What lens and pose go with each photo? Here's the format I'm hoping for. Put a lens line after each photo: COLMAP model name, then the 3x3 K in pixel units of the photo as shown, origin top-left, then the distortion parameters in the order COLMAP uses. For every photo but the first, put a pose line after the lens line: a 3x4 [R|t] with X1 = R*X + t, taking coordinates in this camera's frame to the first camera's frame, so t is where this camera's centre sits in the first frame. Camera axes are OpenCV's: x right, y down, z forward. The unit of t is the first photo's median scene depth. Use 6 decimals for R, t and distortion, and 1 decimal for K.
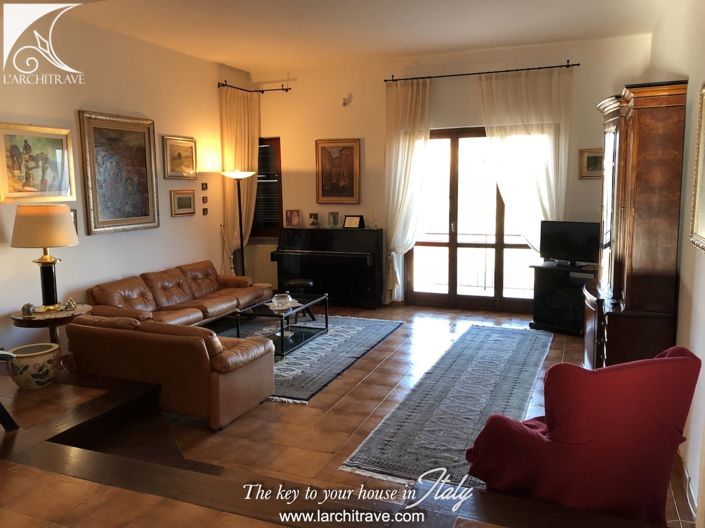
lens RADIAL K [[574.5, 0, 352.5], [0, 574.5, 264.0], [0, 0, 1]] dist [0.004856, -0.004032]
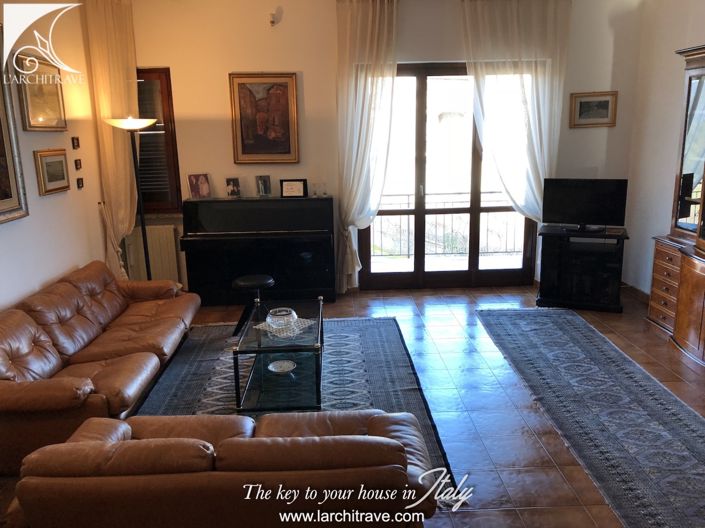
lens RADIAL K [[574.5, 0, 352.5], [0, 574.5, 264.0], [0, 0, 1]] dist [0.004856, -0.004032]
pose [[0.910155, -0.098766, 0.402322, -0.244993], [0.063557, 0.992958, 0.099979, -0.047153], [-0.409363, -0.065426, 0.910023, 0.299083]]
